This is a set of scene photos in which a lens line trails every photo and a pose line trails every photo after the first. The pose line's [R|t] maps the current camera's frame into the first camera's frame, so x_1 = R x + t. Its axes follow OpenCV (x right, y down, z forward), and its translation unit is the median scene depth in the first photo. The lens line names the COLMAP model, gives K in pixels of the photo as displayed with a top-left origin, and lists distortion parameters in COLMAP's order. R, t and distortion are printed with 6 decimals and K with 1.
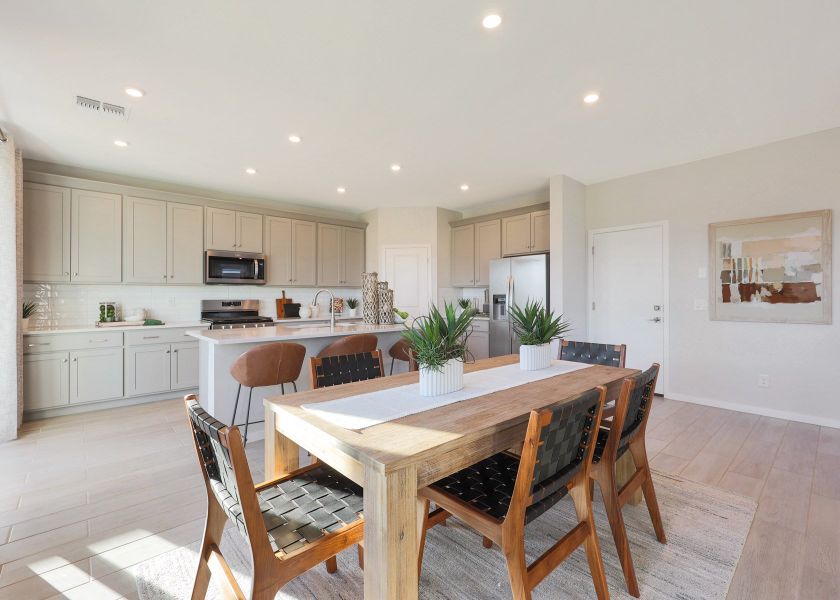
lens RADIAL K [[368.2, 0, 419.6], [0, 368.2, 298.5], [0, 0, 1]] dist [0.000582, 0.000043]
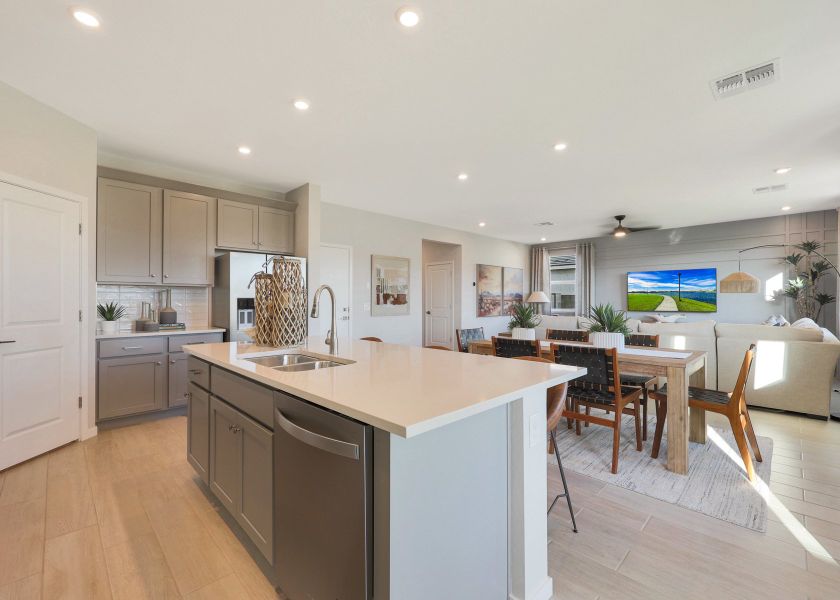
lens RADIAL K [[368.2, 0, 419.9], [0, 368.2, 299.6], [0, 0, 1]] dist [0.000582, 0.000043]
pose [[-0.047675, 0.005056, 0.998850, -0.833089], [0.000361, 0.999987, -0.005045, -0.003862], [-0.998863, 0.000120, -0.047676, 0.920445]]
